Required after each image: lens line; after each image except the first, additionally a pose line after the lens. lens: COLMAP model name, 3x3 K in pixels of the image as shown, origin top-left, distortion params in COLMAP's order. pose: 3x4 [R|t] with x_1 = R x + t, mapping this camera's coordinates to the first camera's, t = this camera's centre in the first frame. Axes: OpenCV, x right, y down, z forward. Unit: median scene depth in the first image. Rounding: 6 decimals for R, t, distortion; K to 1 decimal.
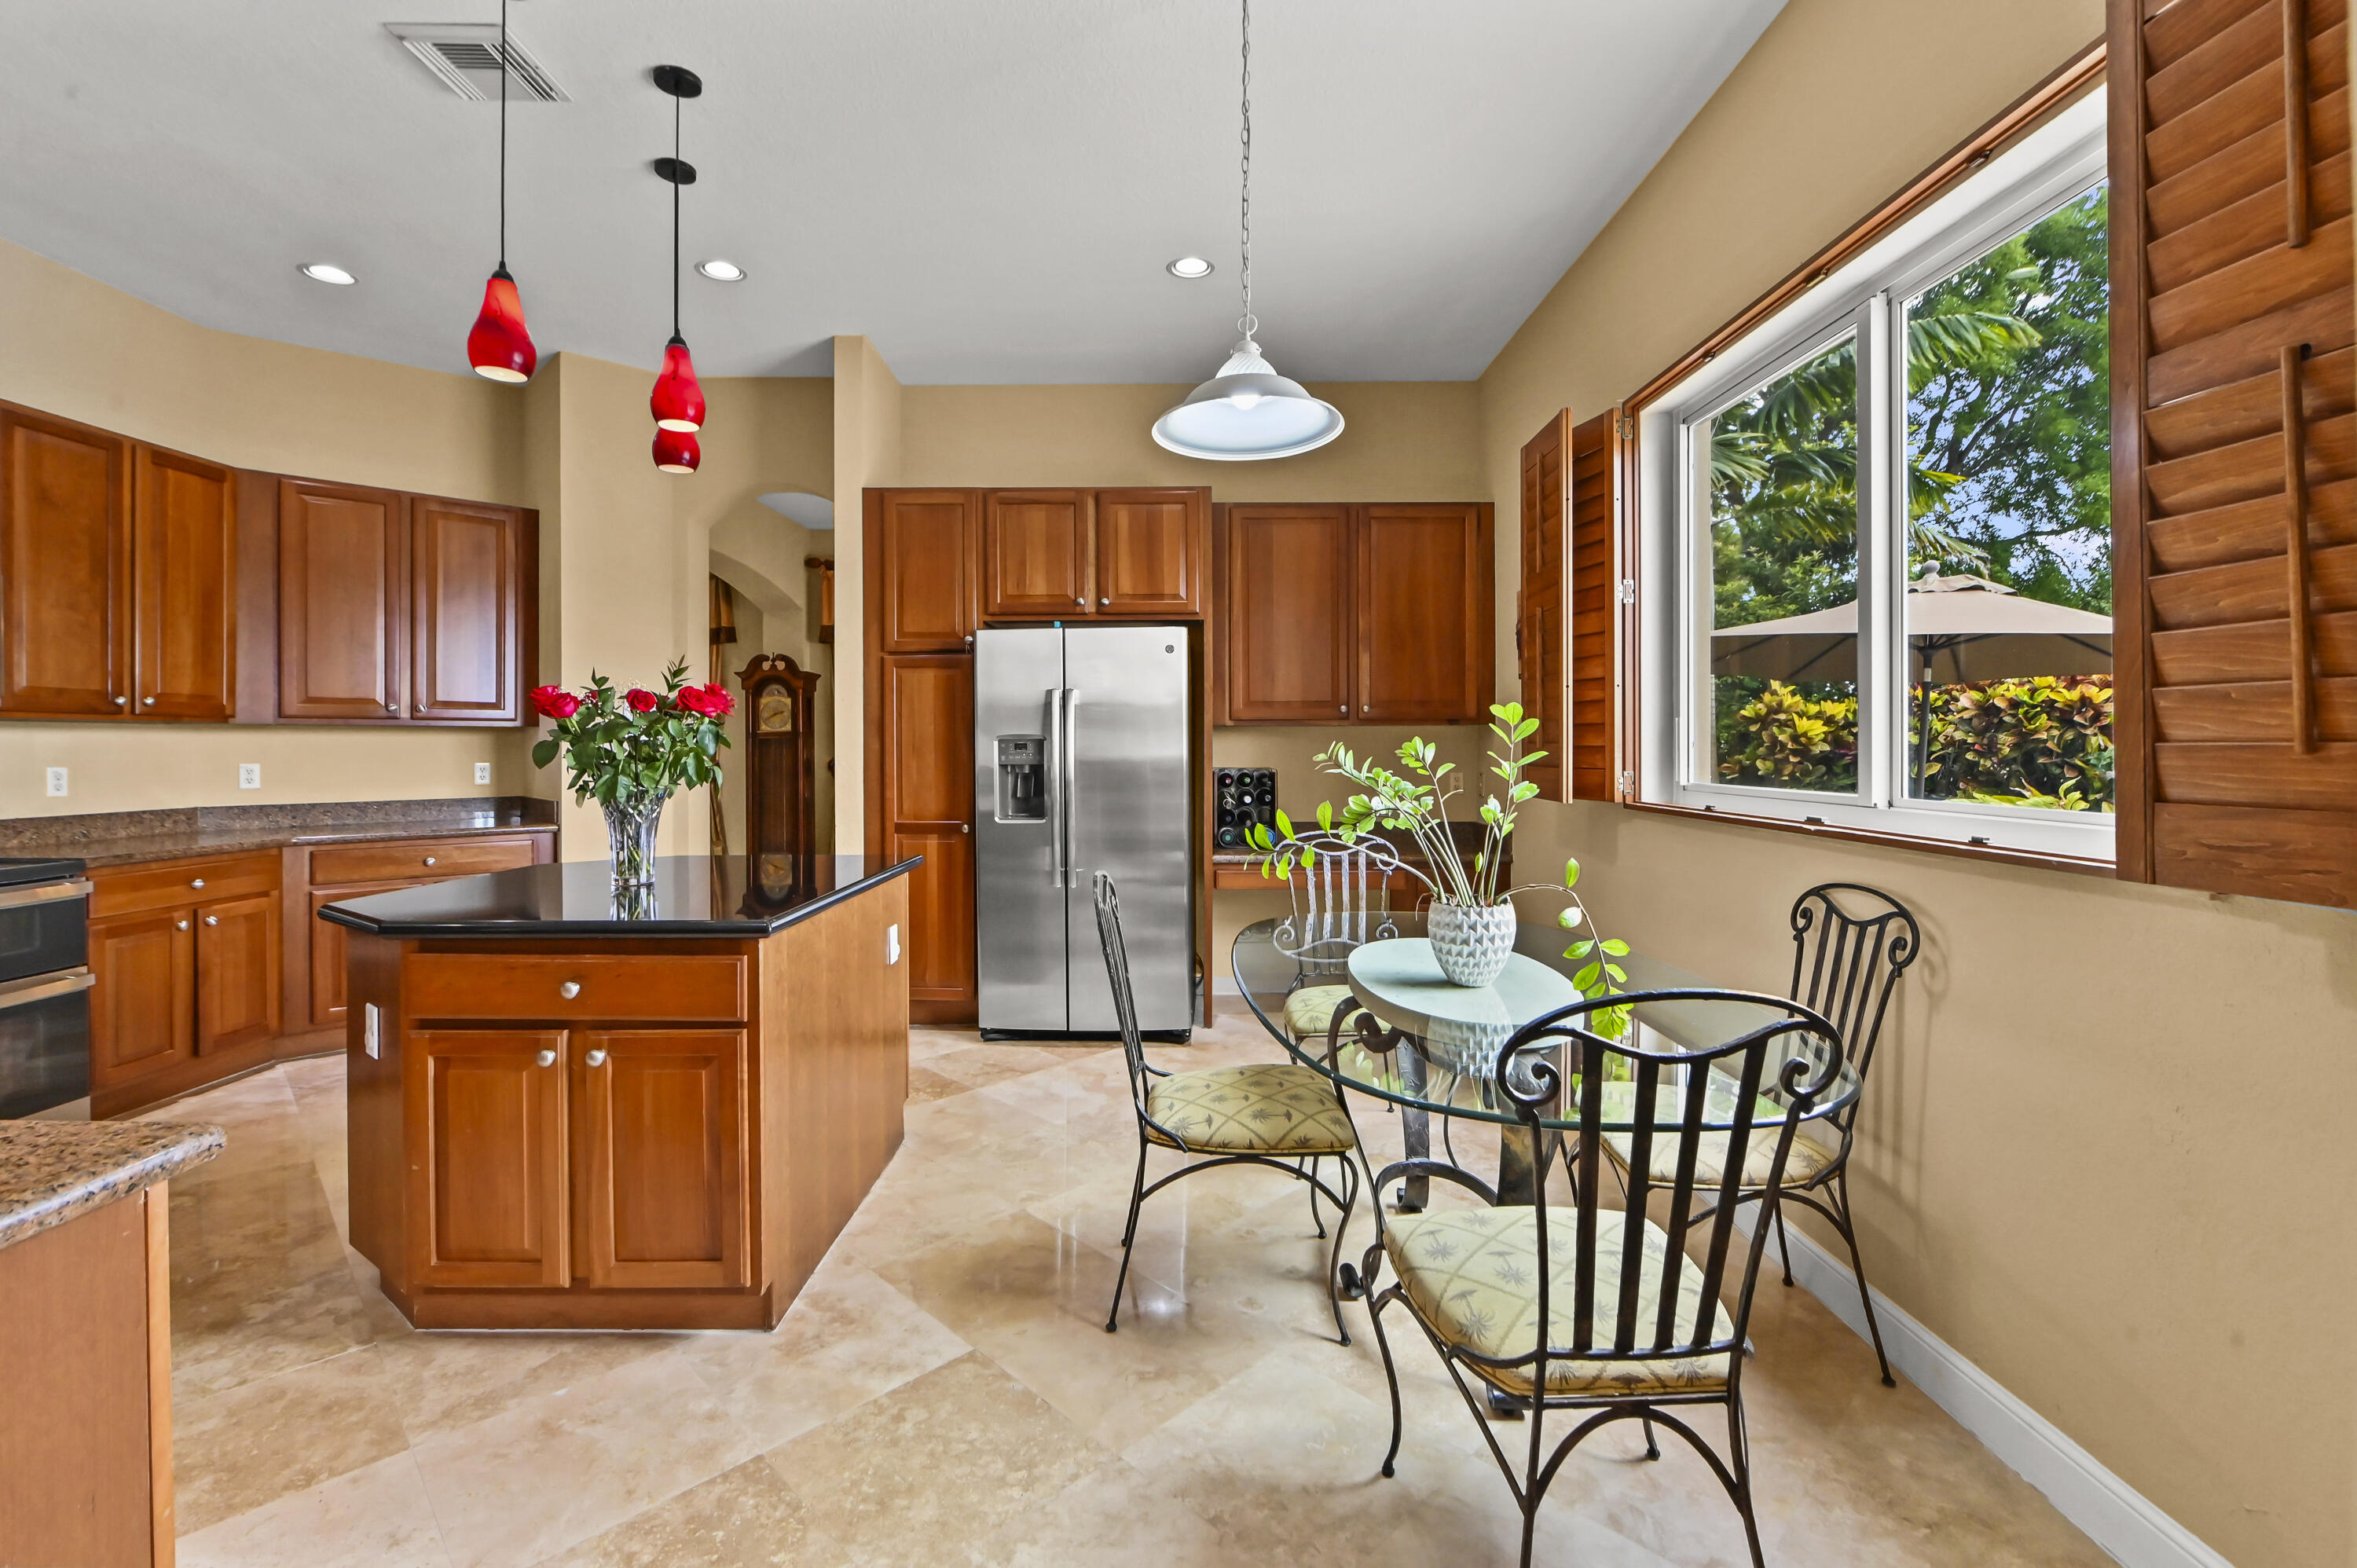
lens RADIAL K [[1028.8, 0, 1214.8], [0, 1028.8, 744.5], [0, 0, 1]] dist [-0.010820, -0.000041]
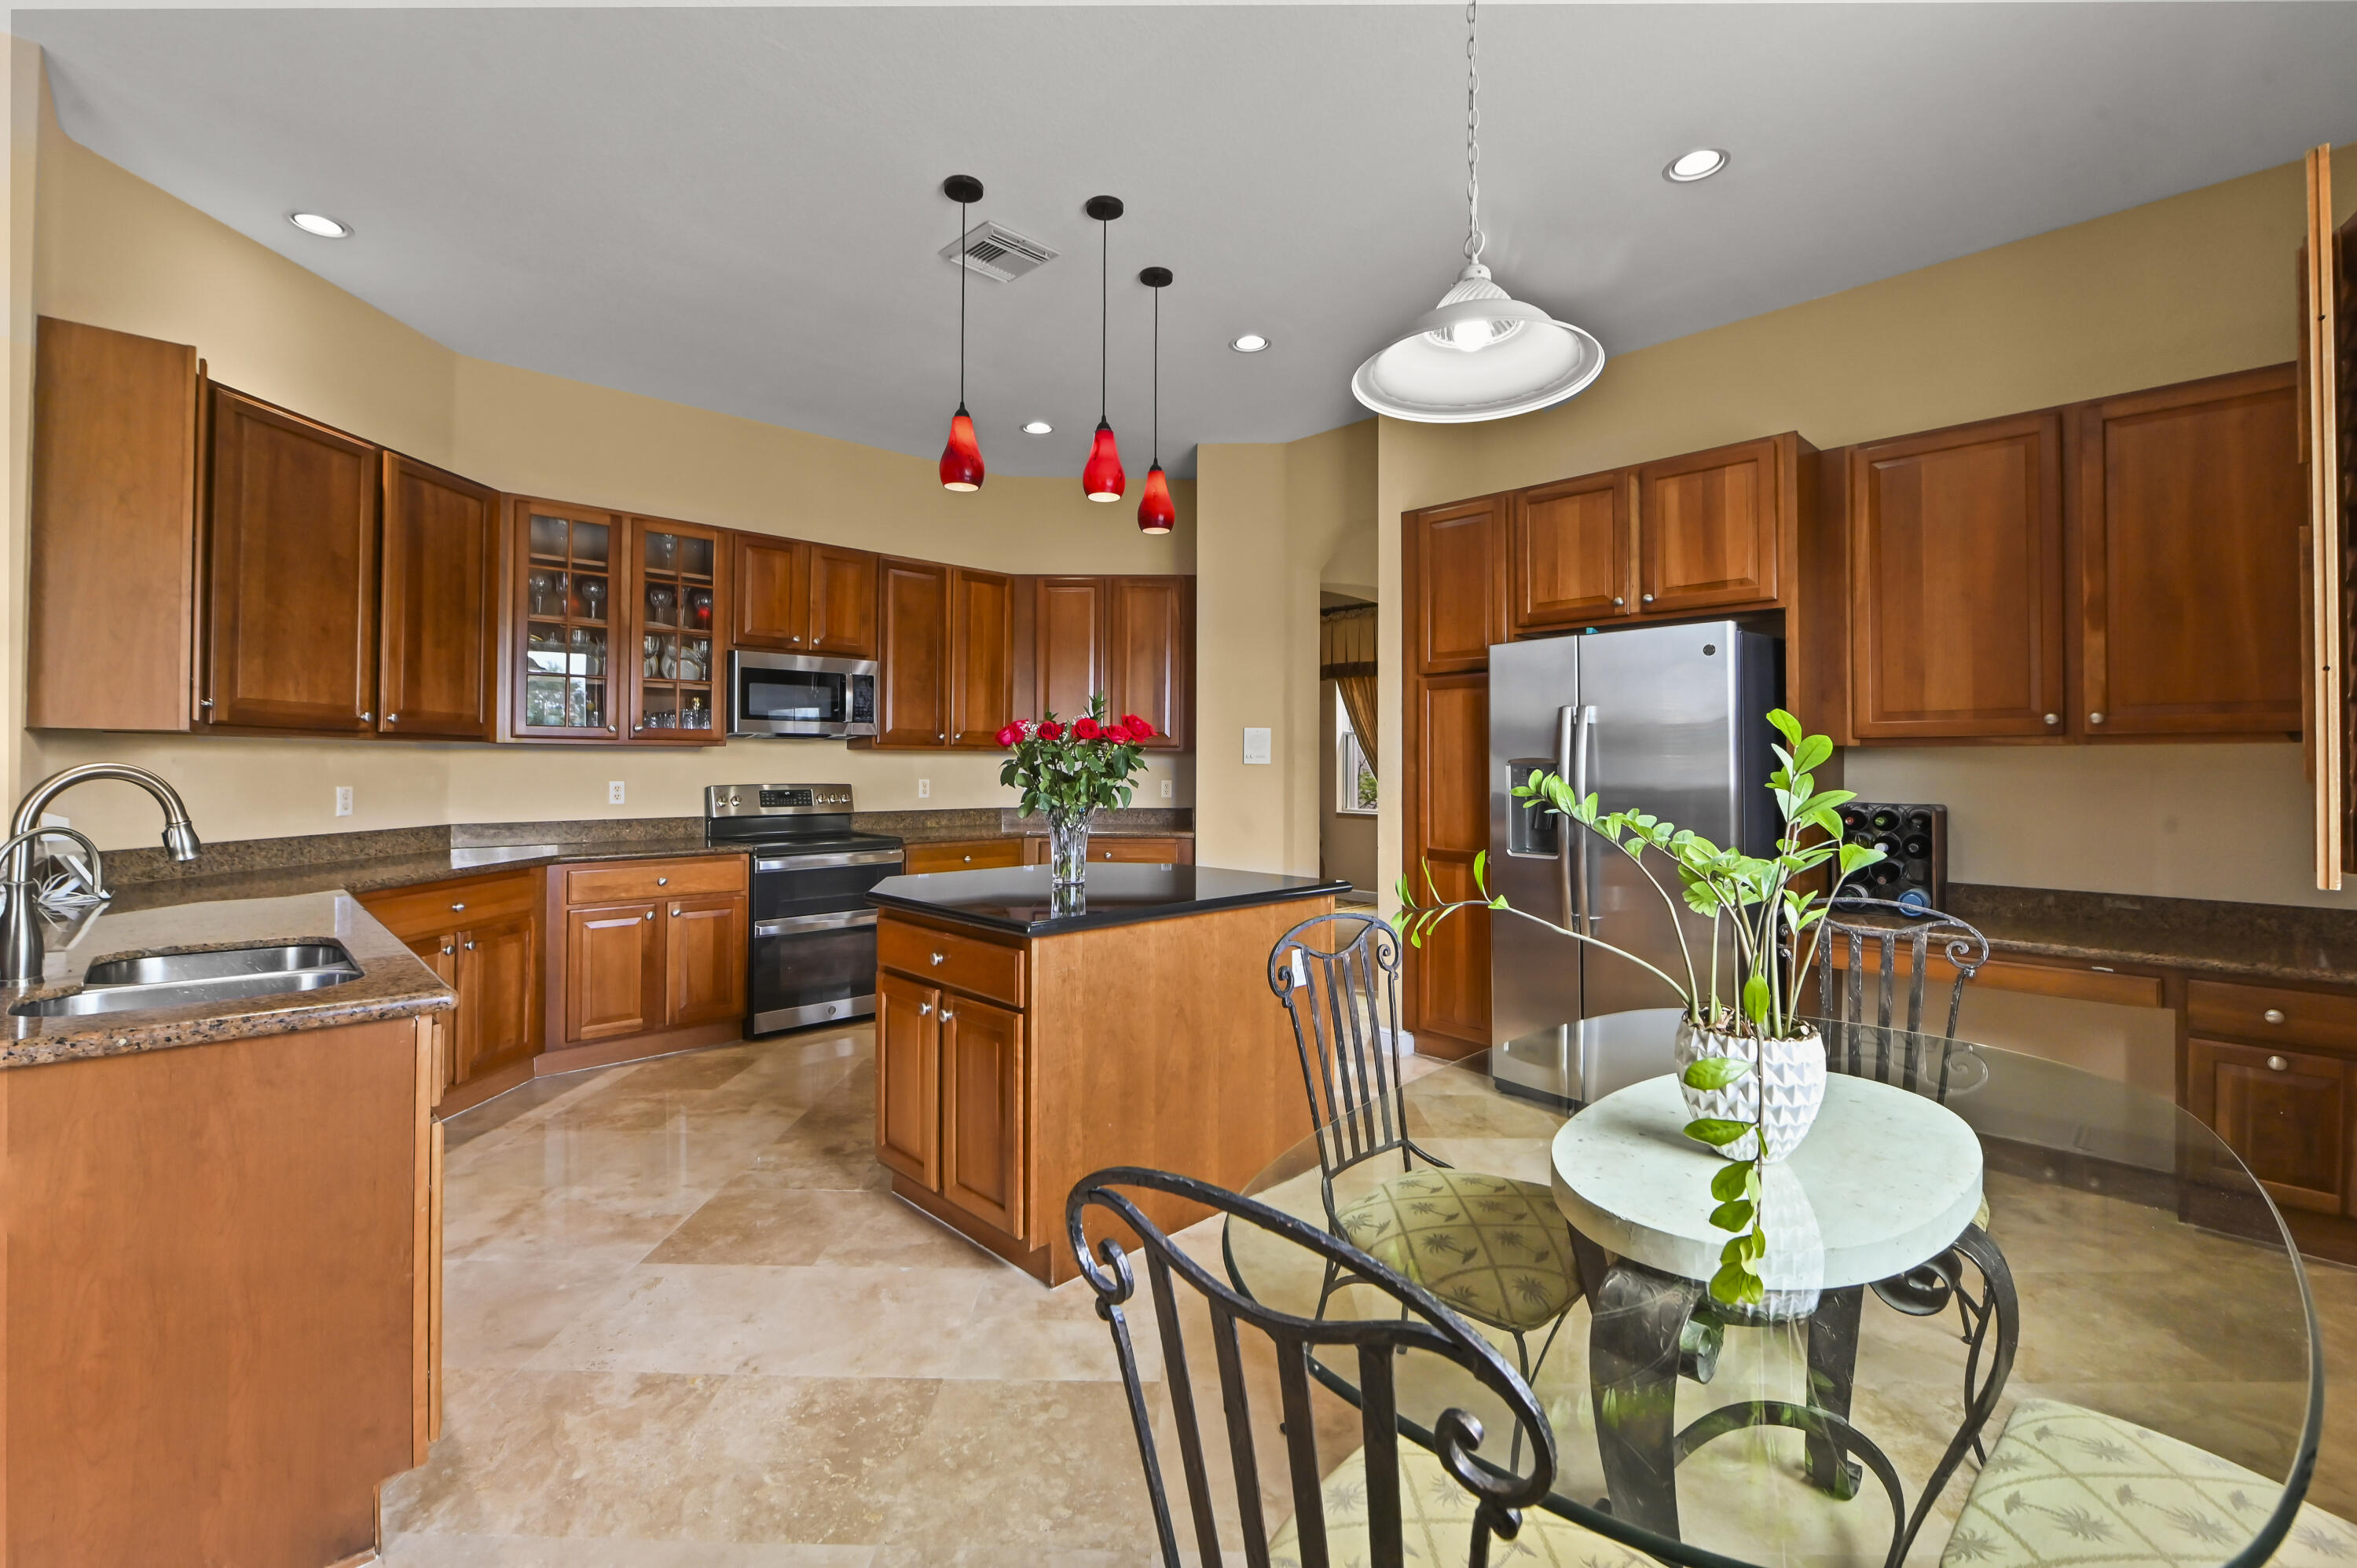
lens RADIAL K [[1028.8, 0, 1174.3], [0, 1028.8, 745.3], [0, 0, 1]] dist [-0.010820, -0.000041]
pose [[0.685894, -0.009490, -0.727639, 0.256300], [-0.005476, 0.999819, -0.018202, -0.002624], [0.727680, 0.016469, 0.685719, 0.164883]]
